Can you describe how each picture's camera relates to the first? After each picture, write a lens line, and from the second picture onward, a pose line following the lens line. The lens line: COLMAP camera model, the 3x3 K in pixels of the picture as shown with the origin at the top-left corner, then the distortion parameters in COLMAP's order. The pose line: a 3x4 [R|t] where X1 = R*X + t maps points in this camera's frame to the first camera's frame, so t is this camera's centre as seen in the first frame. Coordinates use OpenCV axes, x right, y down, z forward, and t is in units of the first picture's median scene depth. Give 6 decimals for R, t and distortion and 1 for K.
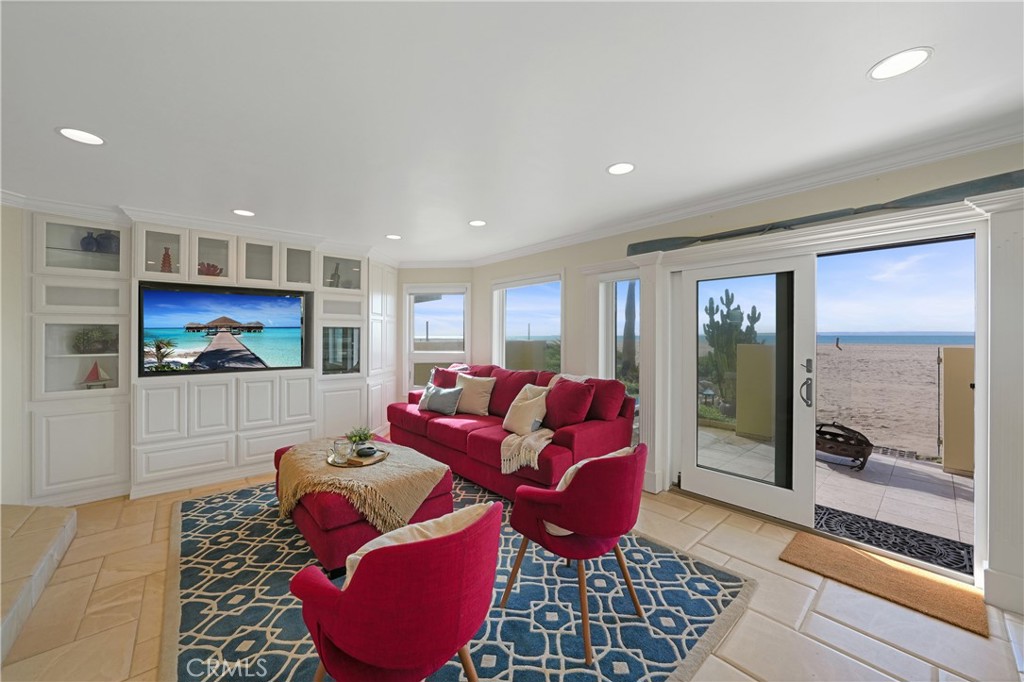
lens RADIAL K [[377.9, 0, 518.7], [0, 377.9, 331.4], [0, 0, 1]] dist [-0.017274, 0.002935]
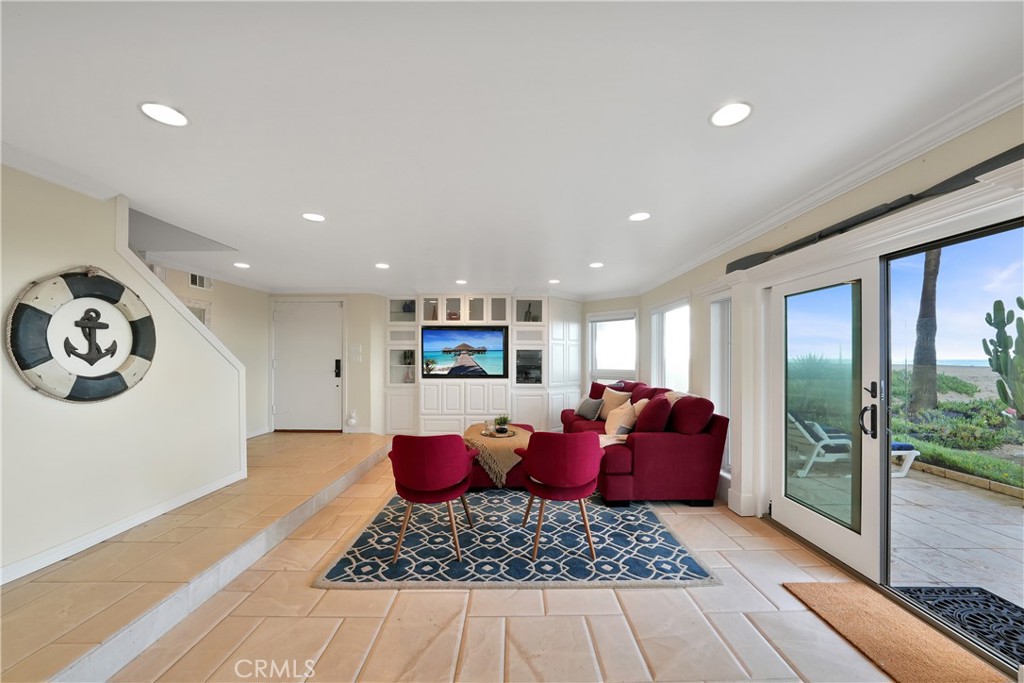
lens RADIAL K [[377.9, 0, 511.1], [0, 377.9, 347.6], [0, 0, 1]] dist [-0.017274, 0.002935]
pose [[0.760073, -0.013775, -0.649692, 0.491554], [0.003542, 0.999848, -0.017055, 0.005122], [0.649828, 0.010662, 0.760006, -0.123293]]
